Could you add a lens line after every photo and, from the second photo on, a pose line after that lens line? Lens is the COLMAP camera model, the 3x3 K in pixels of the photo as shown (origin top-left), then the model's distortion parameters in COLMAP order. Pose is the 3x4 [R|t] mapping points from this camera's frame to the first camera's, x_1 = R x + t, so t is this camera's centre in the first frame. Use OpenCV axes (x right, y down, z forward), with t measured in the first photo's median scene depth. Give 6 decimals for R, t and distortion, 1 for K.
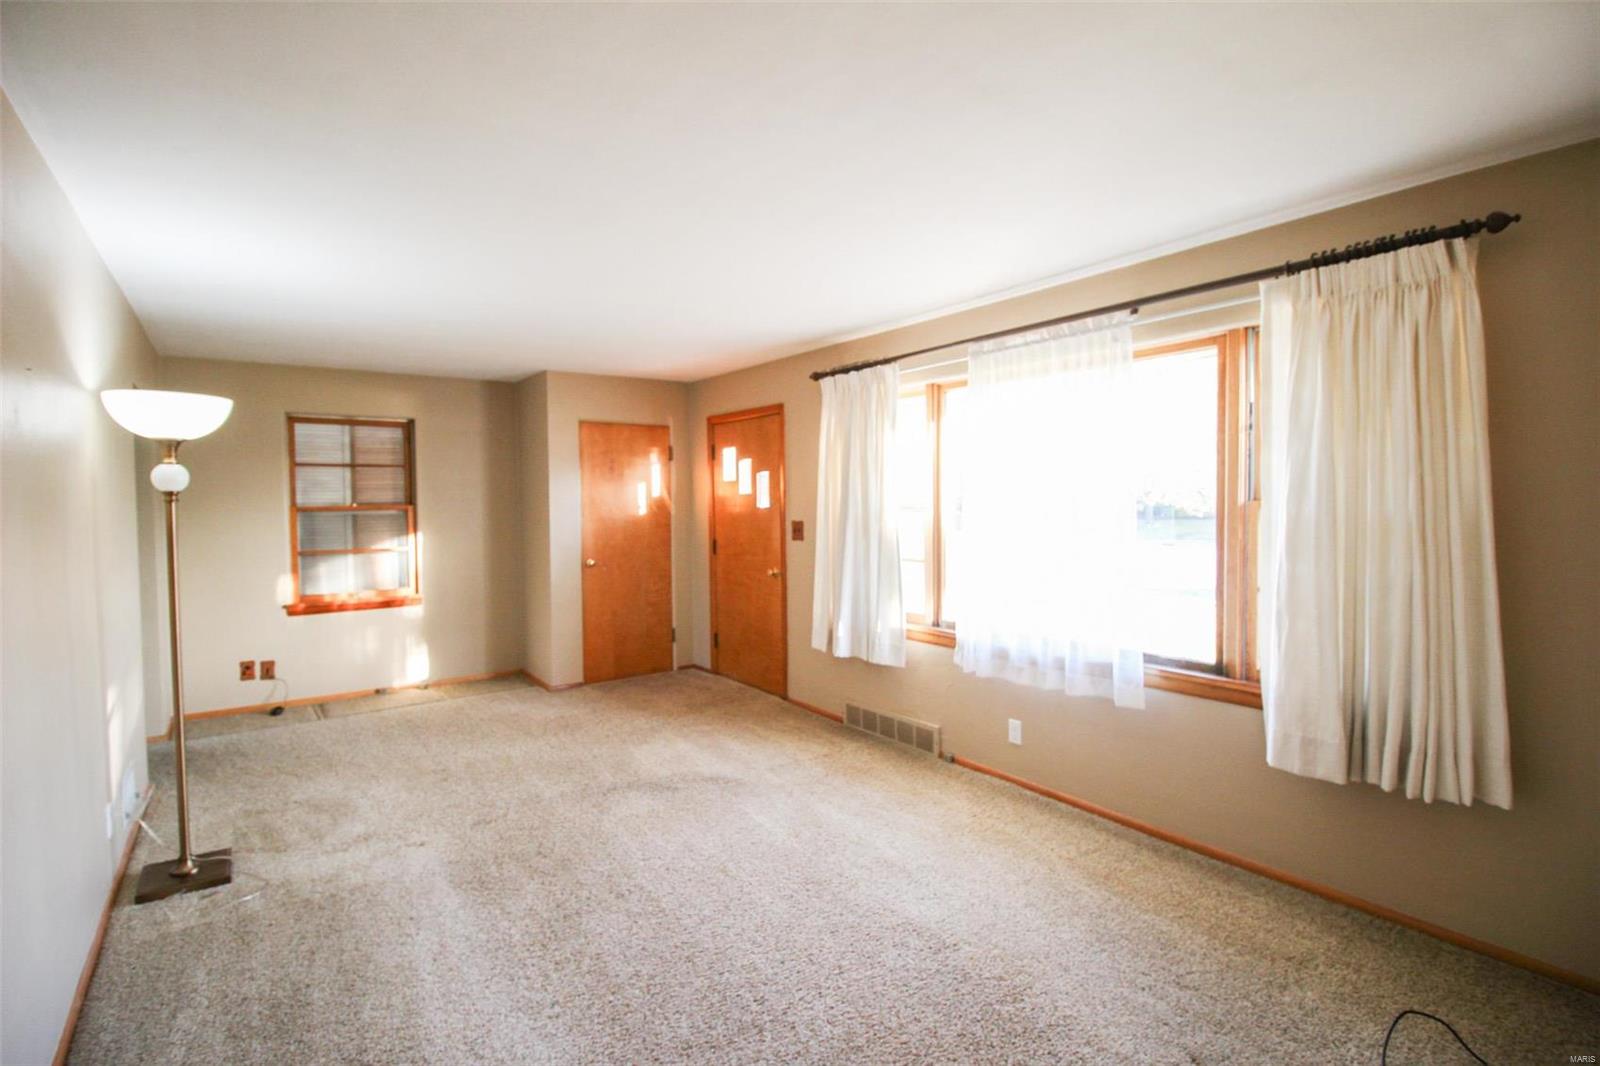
lens RADIAL K [[743.3, 0, 796.1], [0, 743.3, 522.0], [0, 0, 1]] dist [0.002038, -0.014157]
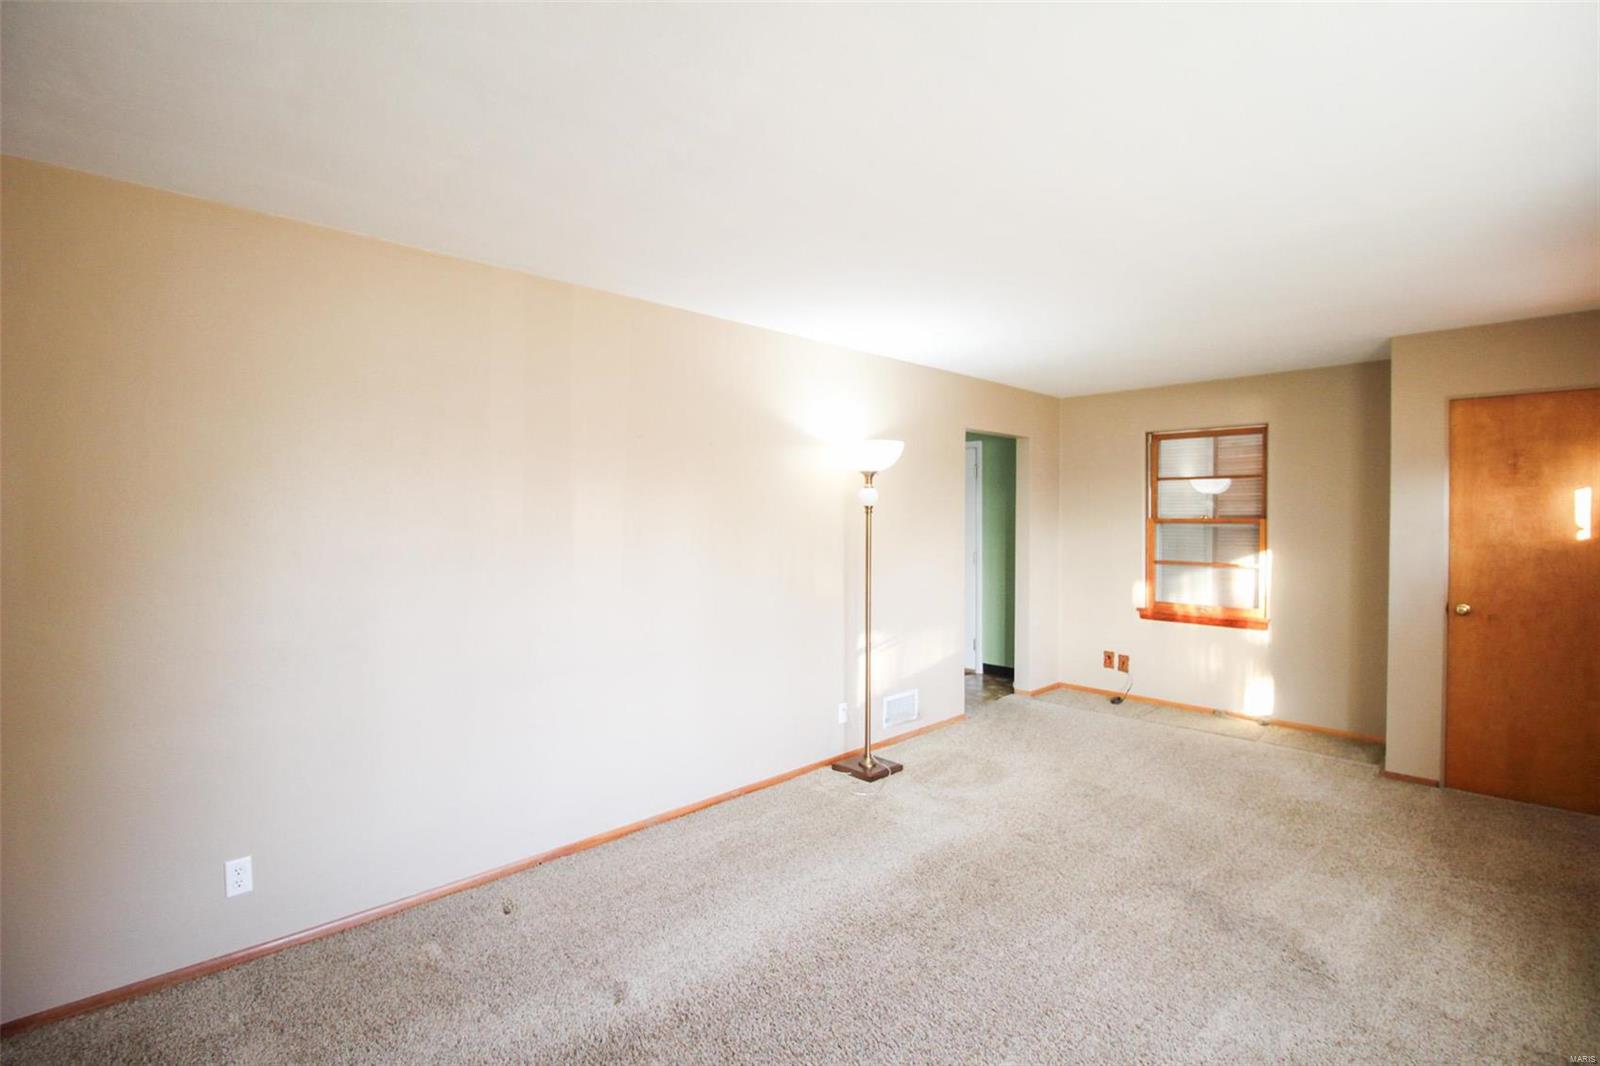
lens RADIAL K [[743.3, 0, 796.1], [0, 743.3, 522.0], [0, 0, 1]] dist [0.002038, -0.014157]
pose [[0.132461, 0.020788, -0.990970, 0.331876], [-0.033607, 0.999299, 0.016471, -0.015789], [0.990618, 0.031122, 0.133067, 0.350910]]
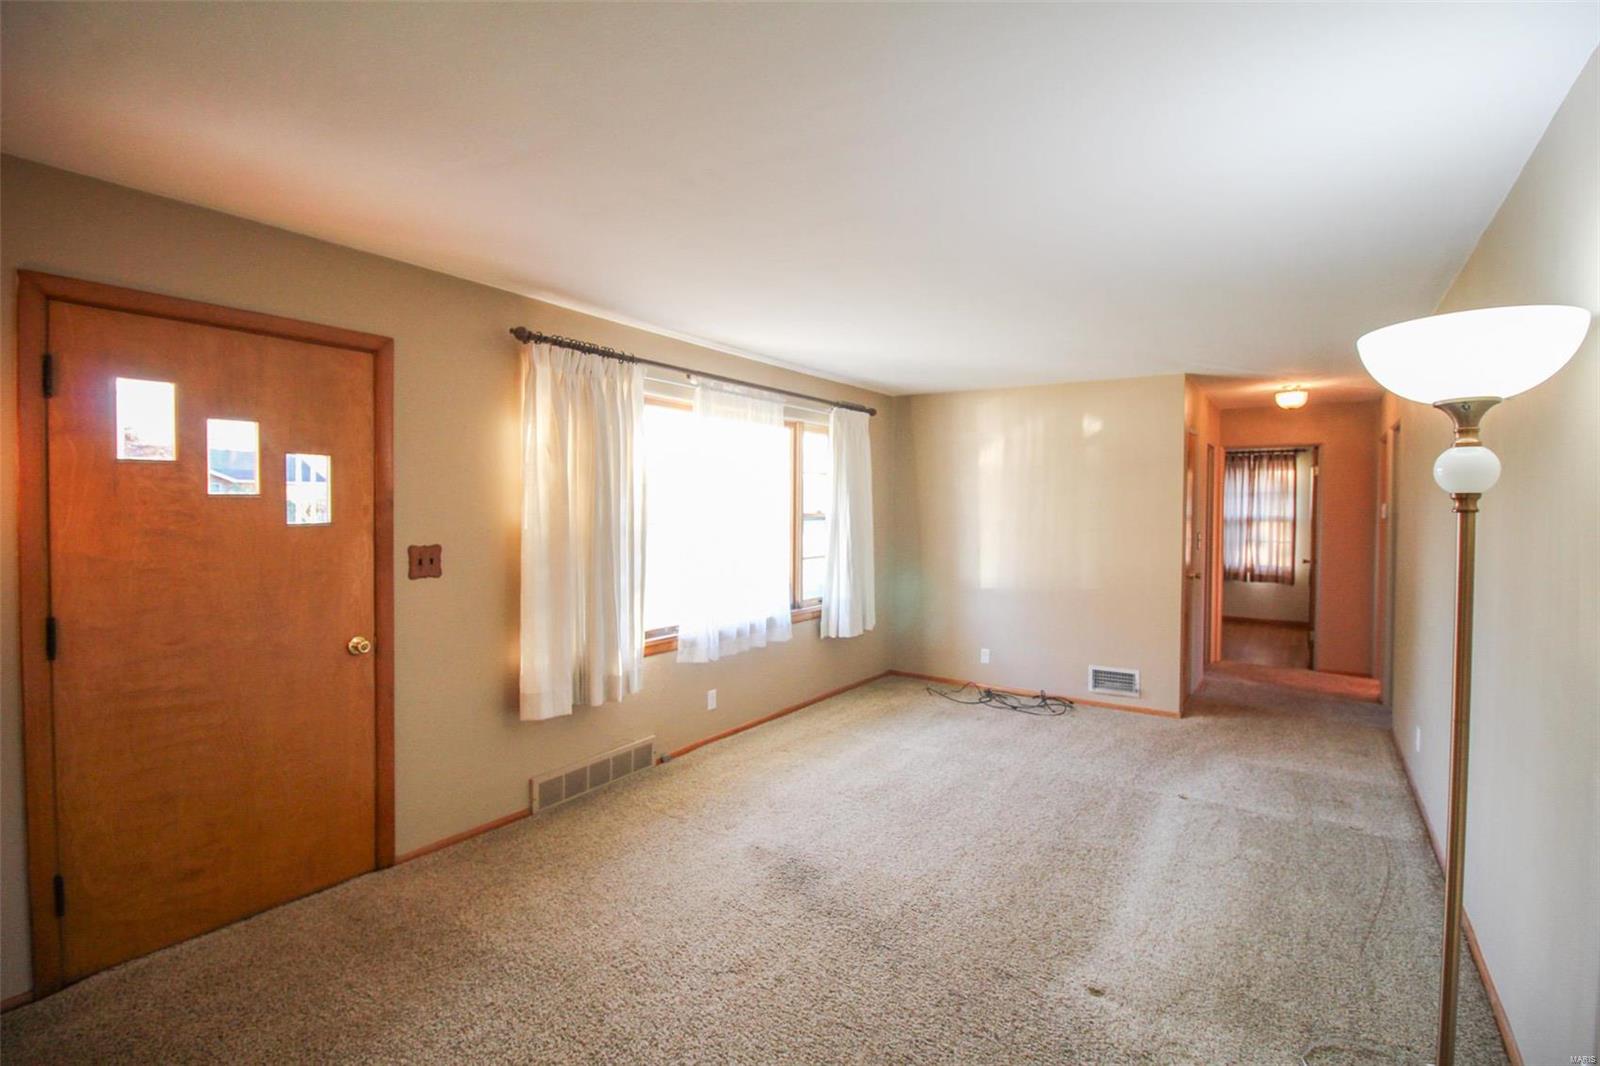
lens RADIAL K [[743.3, 0, 796.1], [0, 743.3, 522.0], [0, 0, 1]] dist [0.002038, -0.014157]
pose [[-0.326867, -0.010184, 0.945016, -0.633947], [0.026634, 0.999445, 0.019983, -0.023366], [-0.944695, 0.031702, -0.326414, 0.874558]]
